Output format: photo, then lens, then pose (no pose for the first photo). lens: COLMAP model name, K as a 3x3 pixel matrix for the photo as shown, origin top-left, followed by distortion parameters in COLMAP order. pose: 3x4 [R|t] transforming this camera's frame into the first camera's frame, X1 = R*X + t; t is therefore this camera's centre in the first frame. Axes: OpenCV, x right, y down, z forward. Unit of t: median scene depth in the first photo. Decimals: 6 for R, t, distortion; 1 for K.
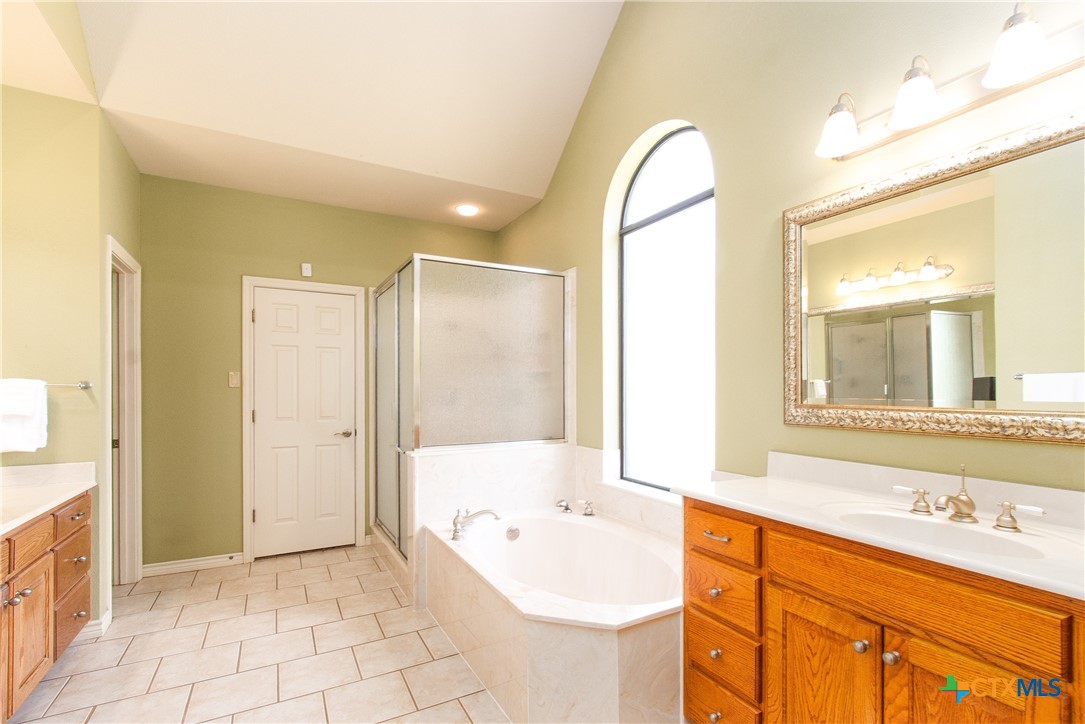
lens RADIAL K [[488.0, 0, 541.3], [0, 488.0, 395.4], [0, 0, 1]] dist [0.000409, -0.000174]
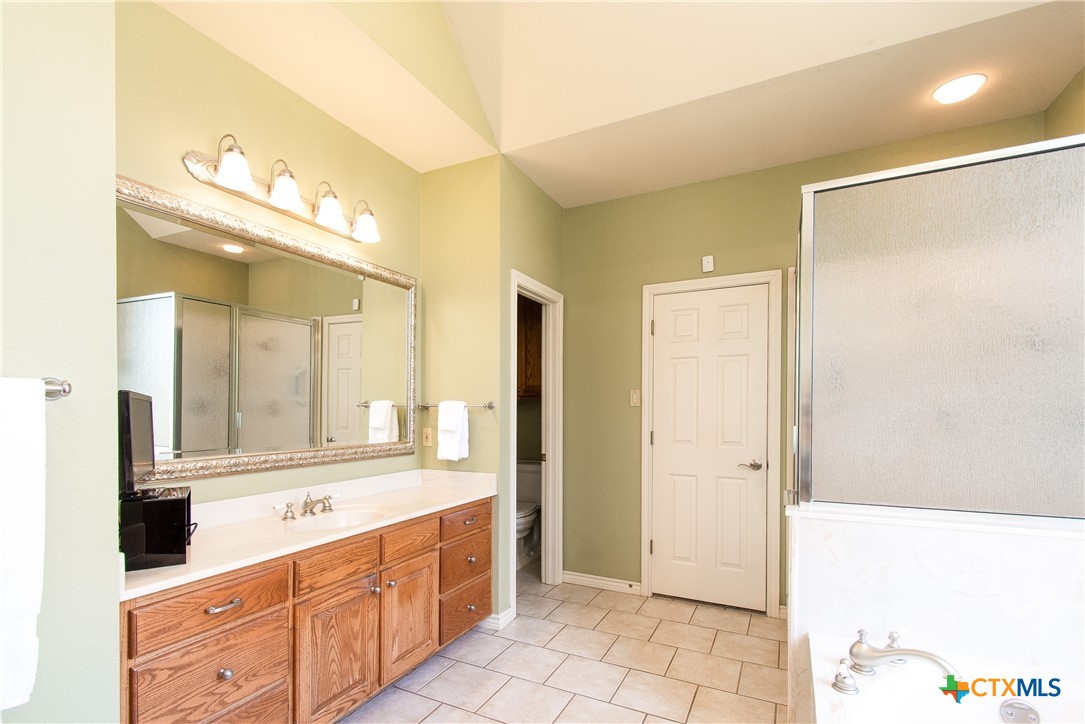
lens RADIAL K [[499.4, 0, 542.7], [0, 499.4, 417.2], [0, 0, 1]] dist [0.003849, 0.000166]
pose [[0.572012, 0.010680, -0.820176, 0.066059], [-0.006610, 0.999943, 0.008411, -0.002760], [0.820219, 0.000610, 0.572049, 0.329656]]
